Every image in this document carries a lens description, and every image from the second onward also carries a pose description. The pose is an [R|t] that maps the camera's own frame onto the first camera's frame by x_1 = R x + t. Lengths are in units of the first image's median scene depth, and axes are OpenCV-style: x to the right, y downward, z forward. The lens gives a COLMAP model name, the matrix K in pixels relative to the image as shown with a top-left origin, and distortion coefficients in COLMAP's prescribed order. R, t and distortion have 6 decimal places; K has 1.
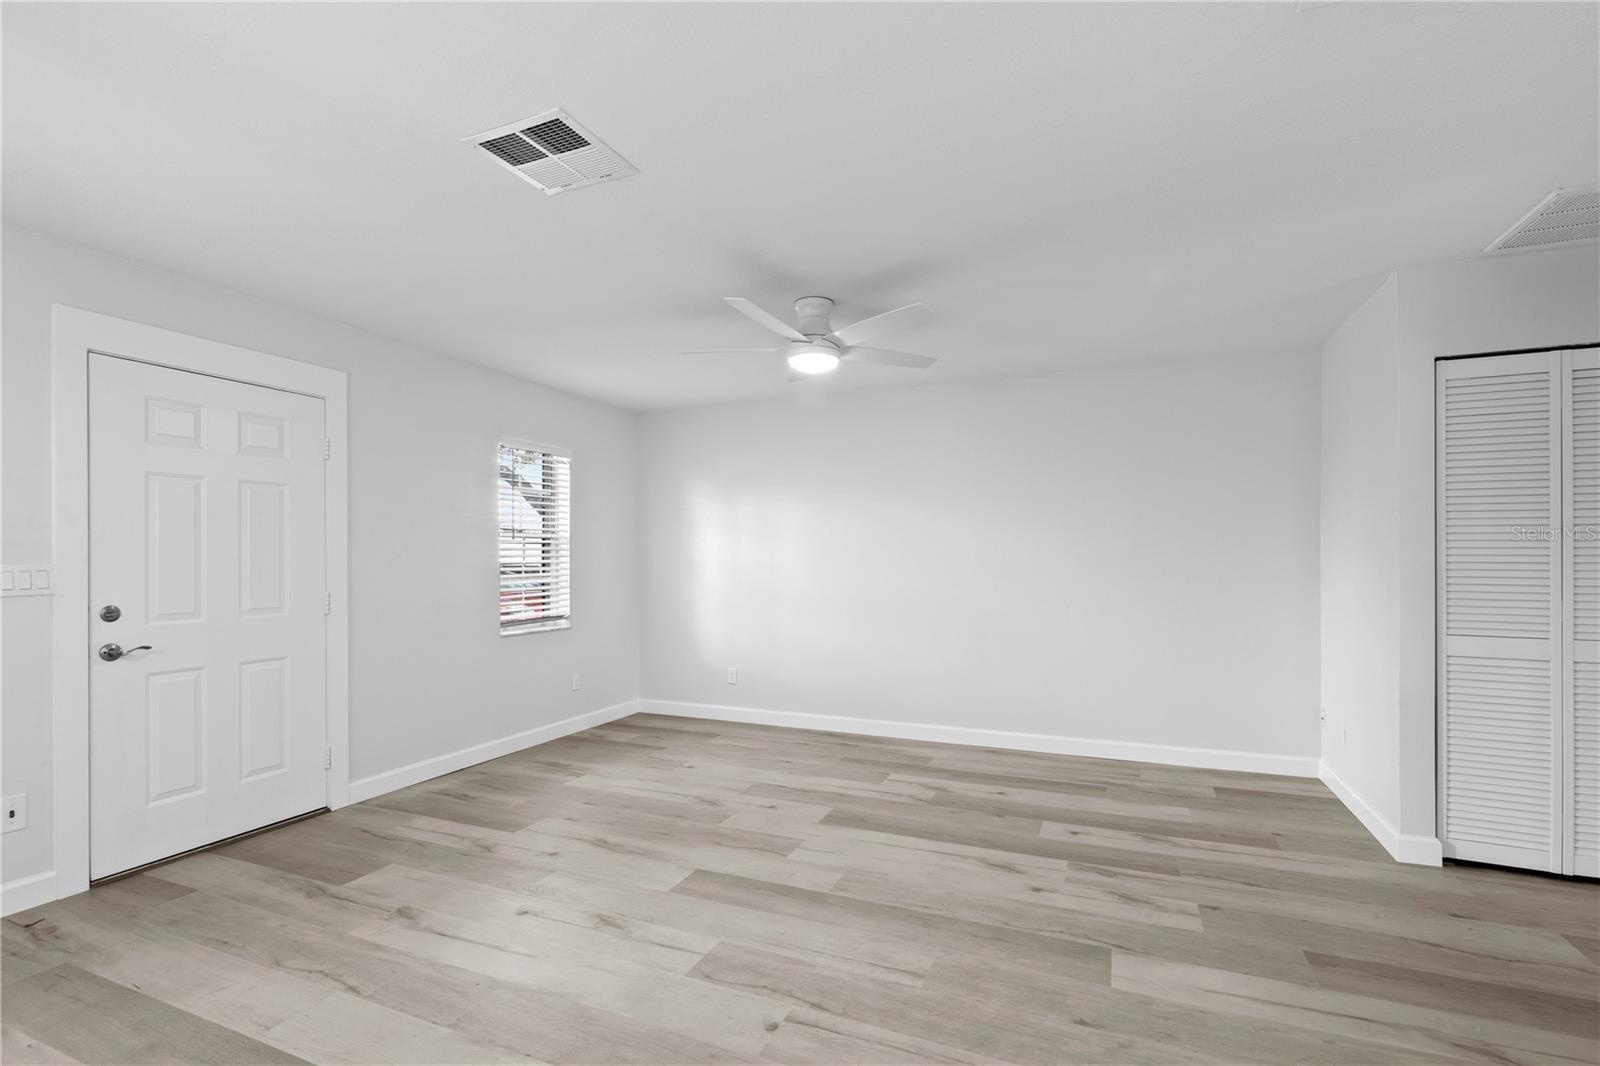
lens RADIAL K [[732.1, 0, 801.8], [0, 732.1, 553.6], [0, 0, 1]] dist [-0.000398, -0.001386]
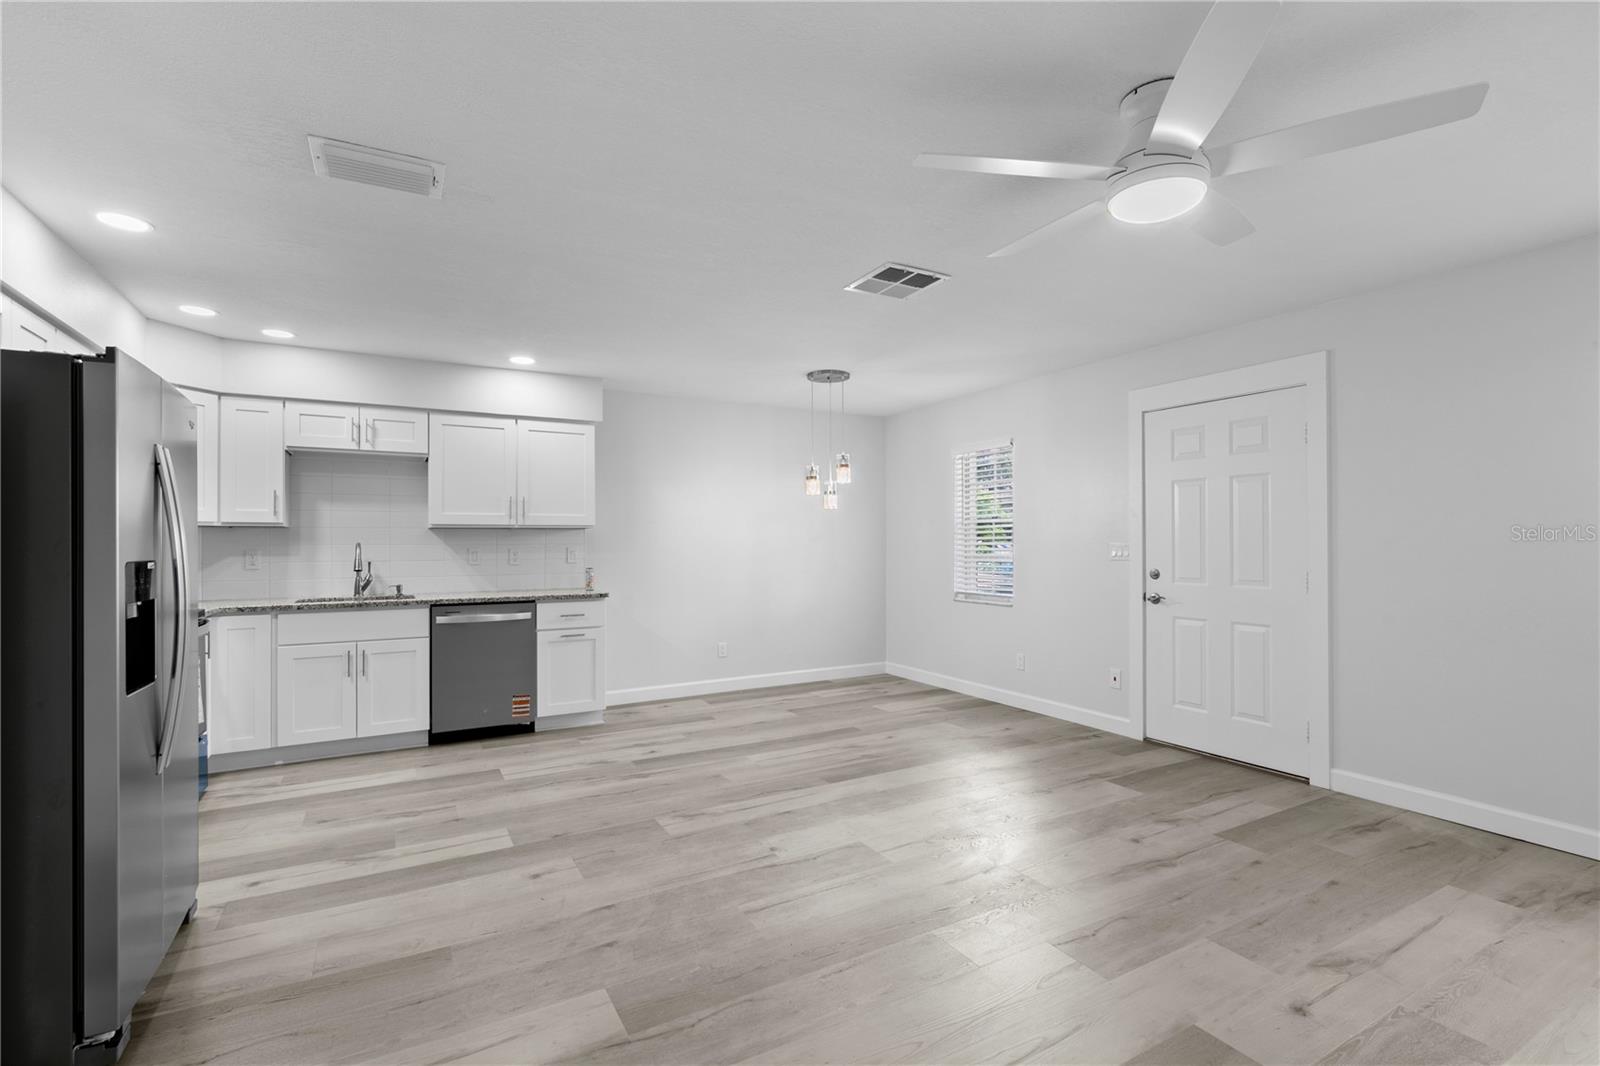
lens RADIAL K [[732.1, 0, 800.5], [0, 732.1, 530.7], [0, 0, 1]] dist [-0.000398, -0.001386]
pose [[-0.603935, -0.006354, -0.797008, 0.728779], [0.009587, 0.999838, -0.015236, 0.005158], [0.796976, -0.016843, -0.603776, 1.259866]]
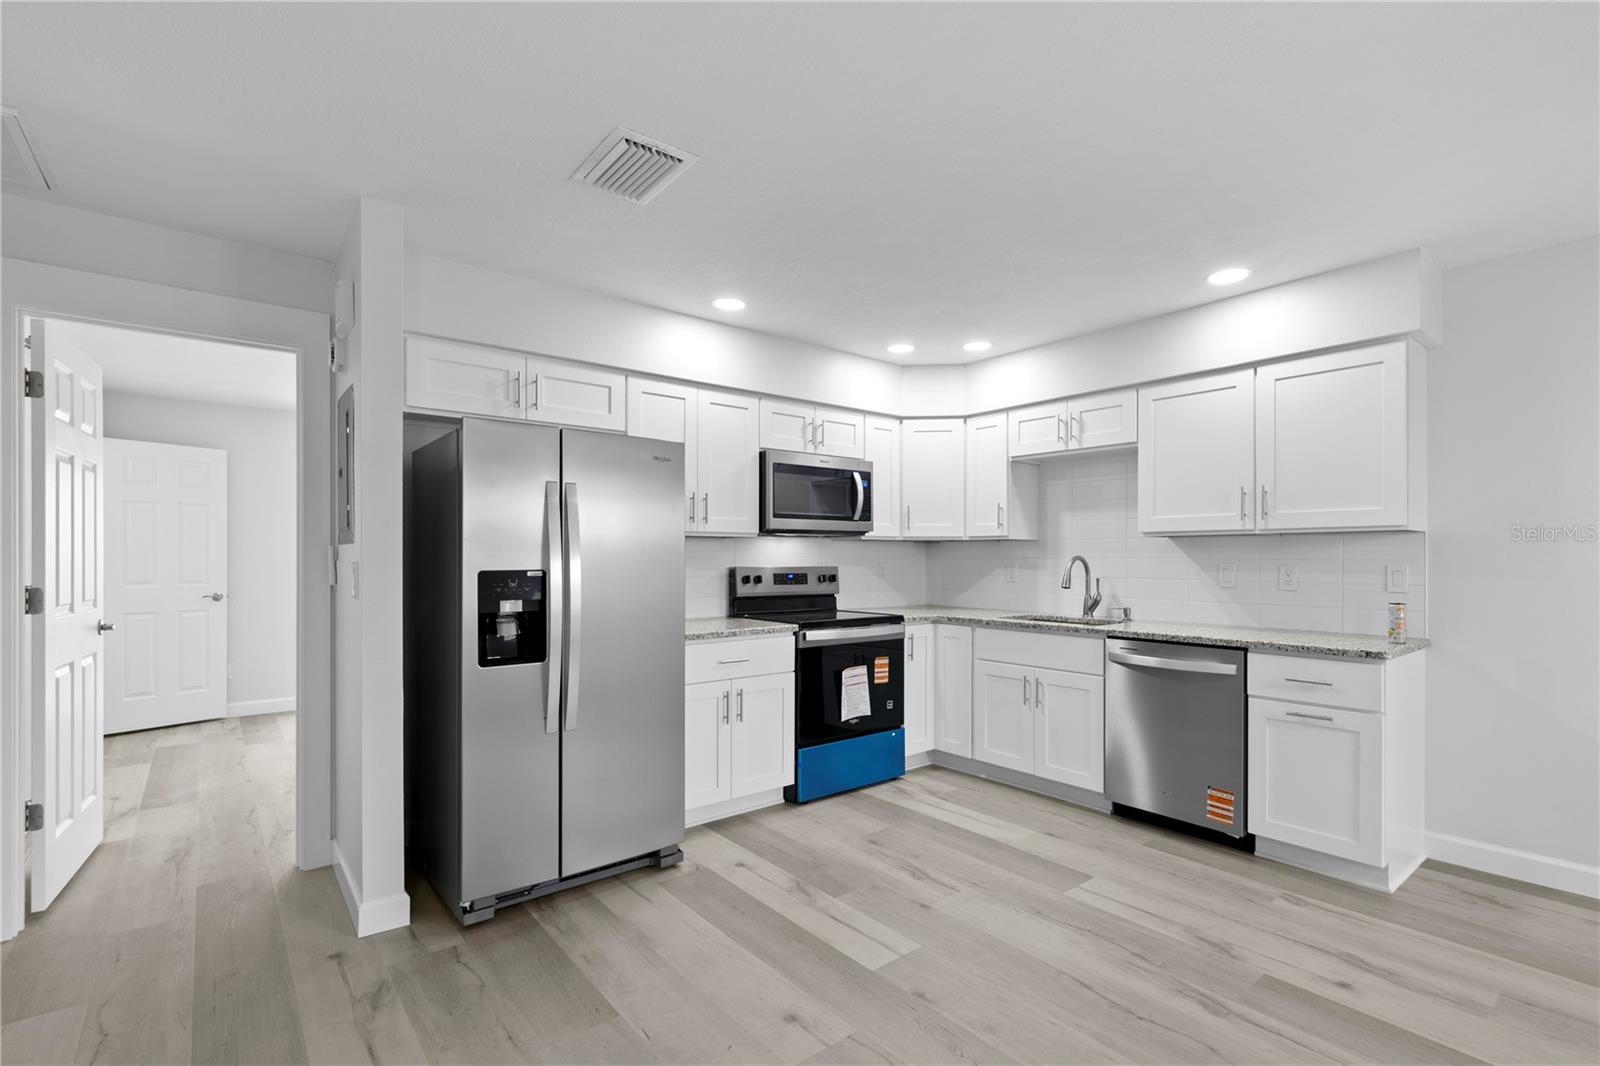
lens RADIAL K [[732.1, 0, 800.4], [0, 732.1, 558.6], [0, 0, 1]] dist [-0.000398, -0.001386]
pose [[-0.884512, 0.001416, 0.466515, -0.102006], [-0.000088, 0.999995, -0.003203, 0.007157], [-0.466517, -0.002874, -0.884508, 1.021717]]
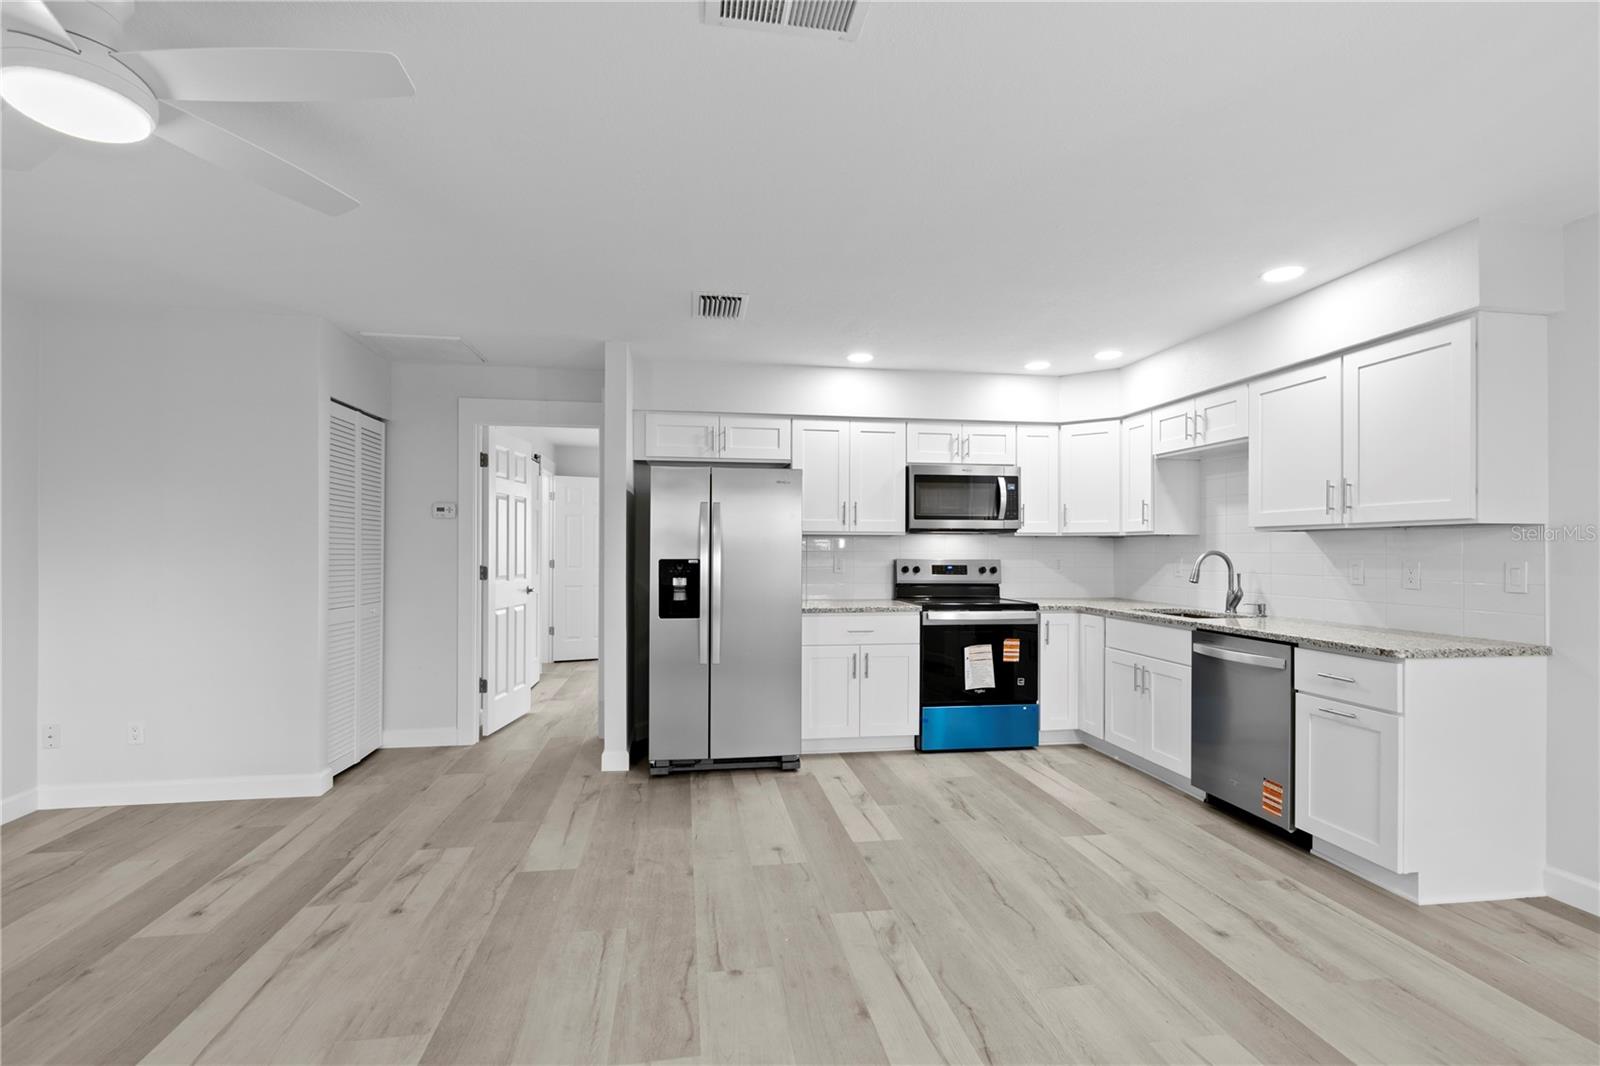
lens RADIAL K [[732.1, 0, 795.6], [0, 732.1, 550.2], [0, 0, 1]] dist [-0.000398, -0.001386]
pose [[-0.529906, 0.002009, 0.848054, -0.655890], [-0.004758, 0.999974, -0.005342, 0.007732], [-0.848043, -0.006866, -0.529882, 0.965174]]
